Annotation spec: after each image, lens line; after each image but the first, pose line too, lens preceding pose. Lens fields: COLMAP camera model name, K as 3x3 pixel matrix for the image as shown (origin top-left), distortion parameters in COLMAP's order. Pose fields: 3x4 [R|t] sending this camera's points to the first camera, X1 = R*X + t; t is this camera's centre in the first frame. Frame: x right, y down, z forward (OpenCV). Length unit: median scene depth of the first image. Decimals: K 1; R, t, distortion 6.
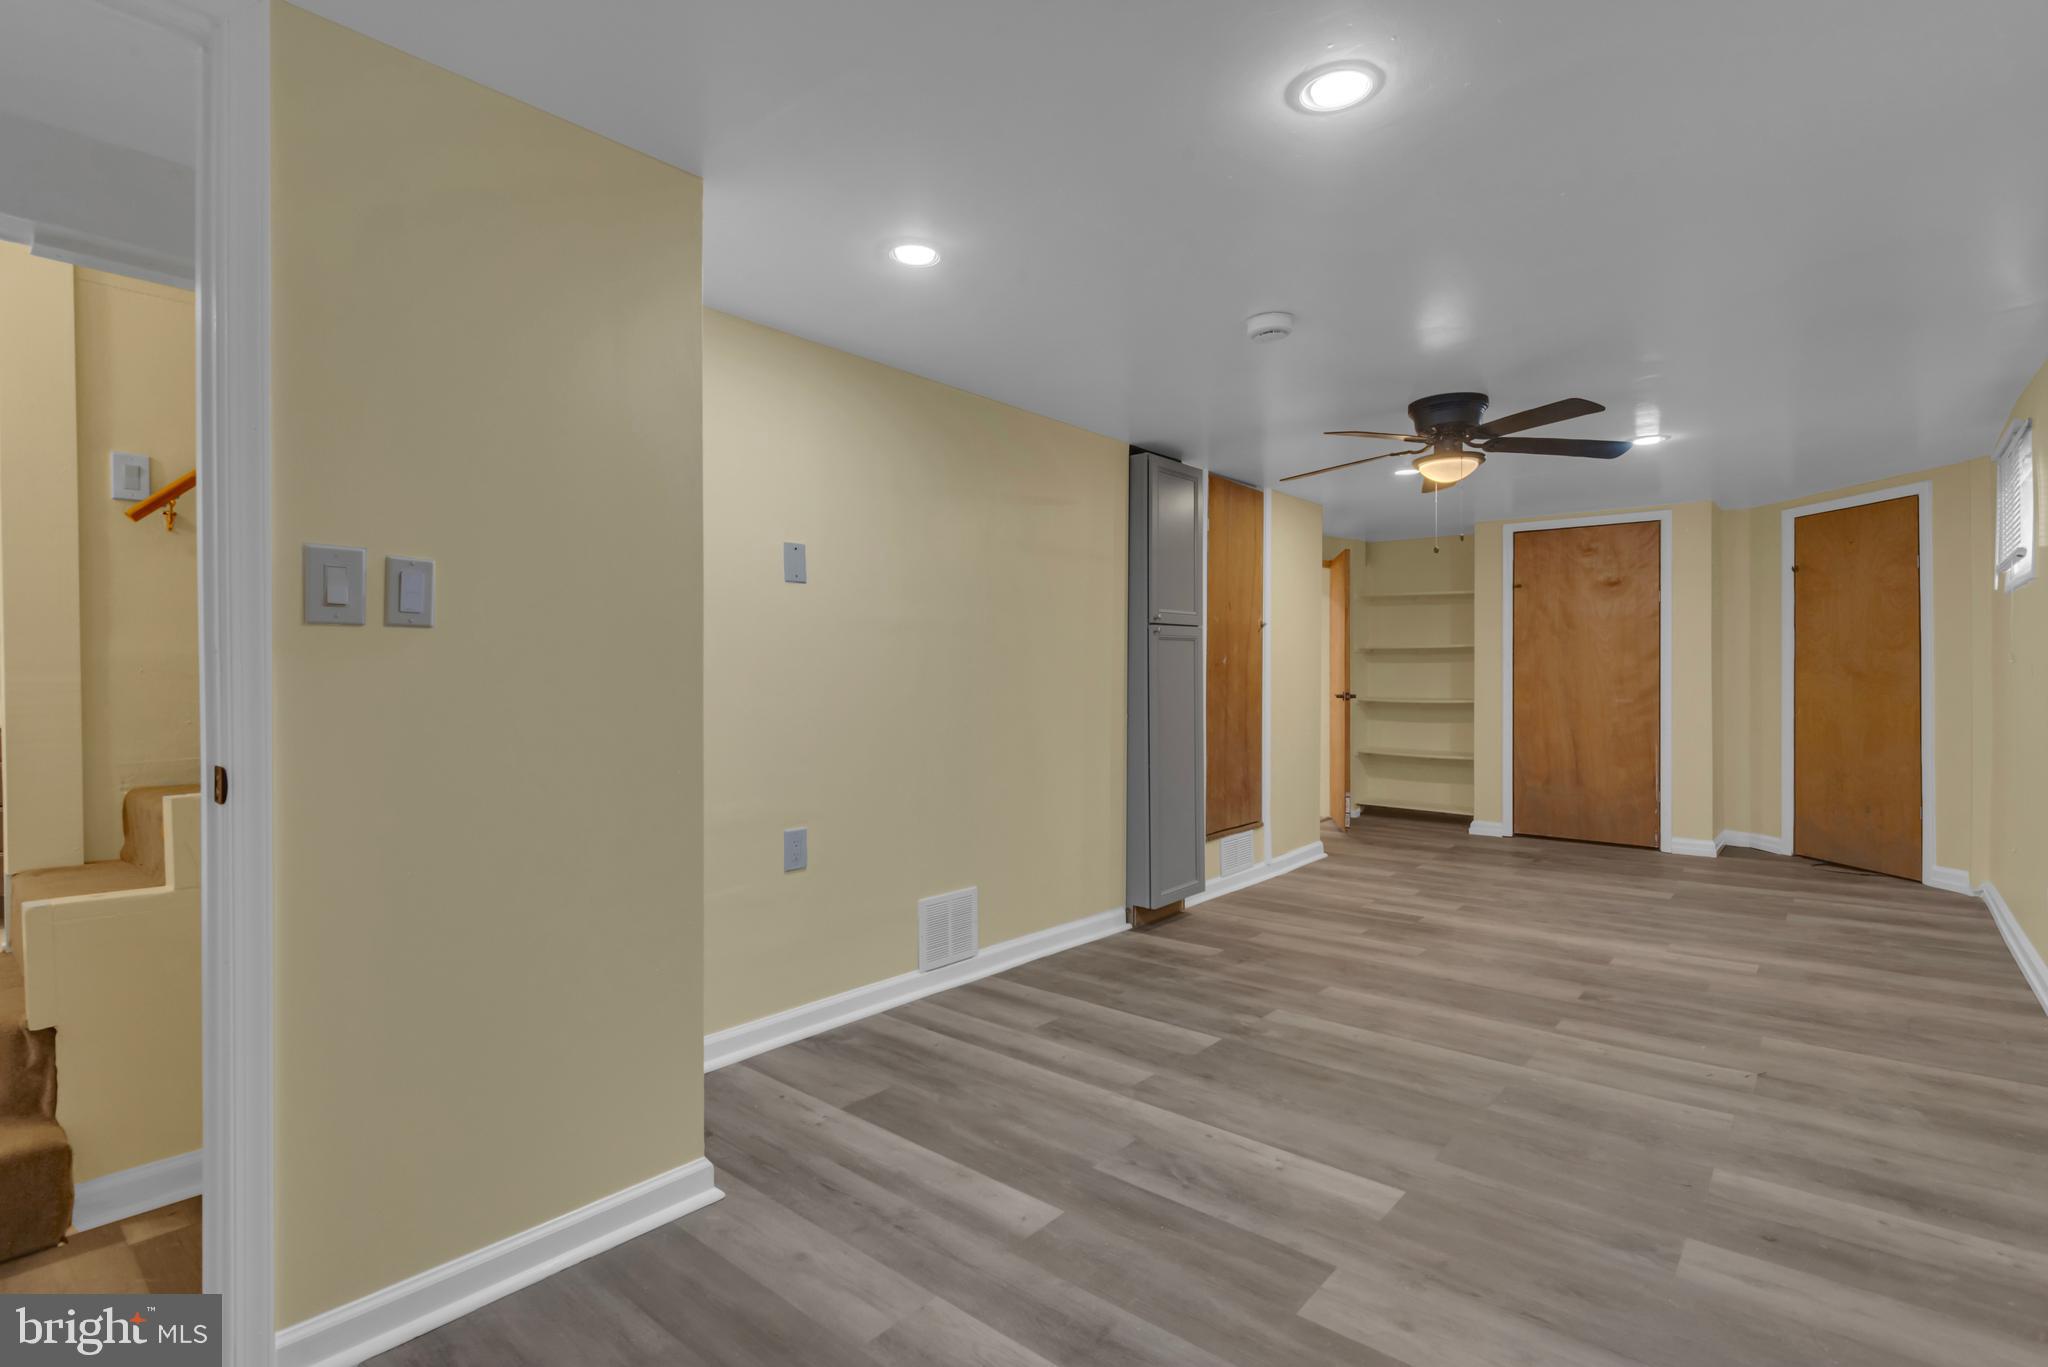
lens RADIAL K [[957.4, 0, 1045.2], [0, 957.4, 676.3], [0, 0, 1]] dist [0.011574, -0.009656]
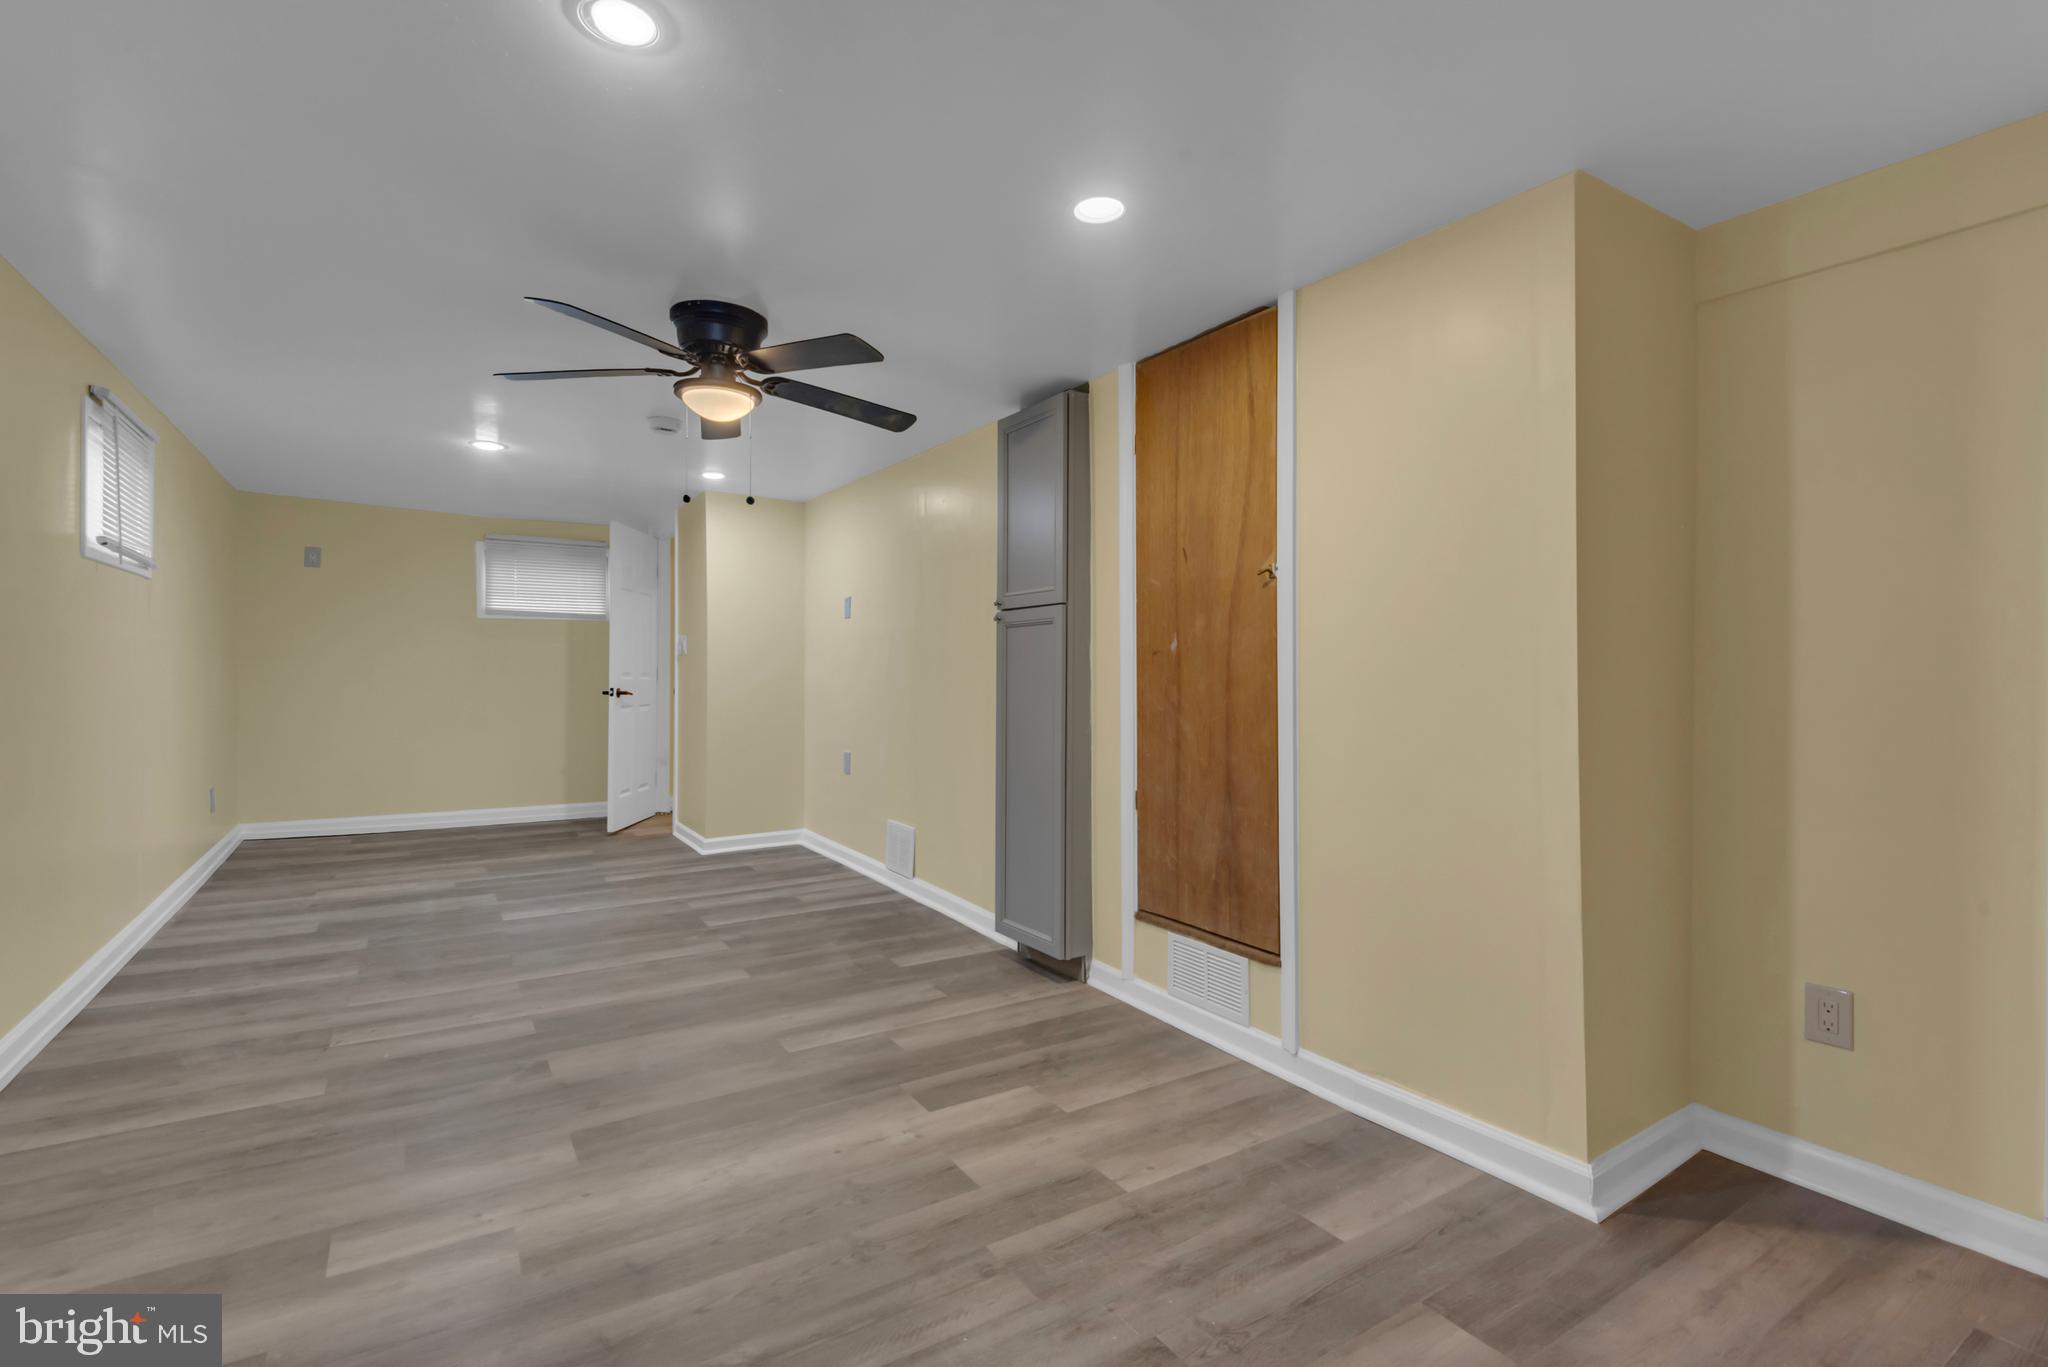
lens RADIAL K [[925.9, 0, 992.1], [0, 925.9, 658.9], [0, 0, 1]] dist [0.009279, -0.004636]
pose [[-0.312902, -0.013100, -0.949695, 1.378956], [-0.006945, 0.999910, -0.011504, -0.000441], [0.949760, 0.002996, -0.312965, 1.859608]]
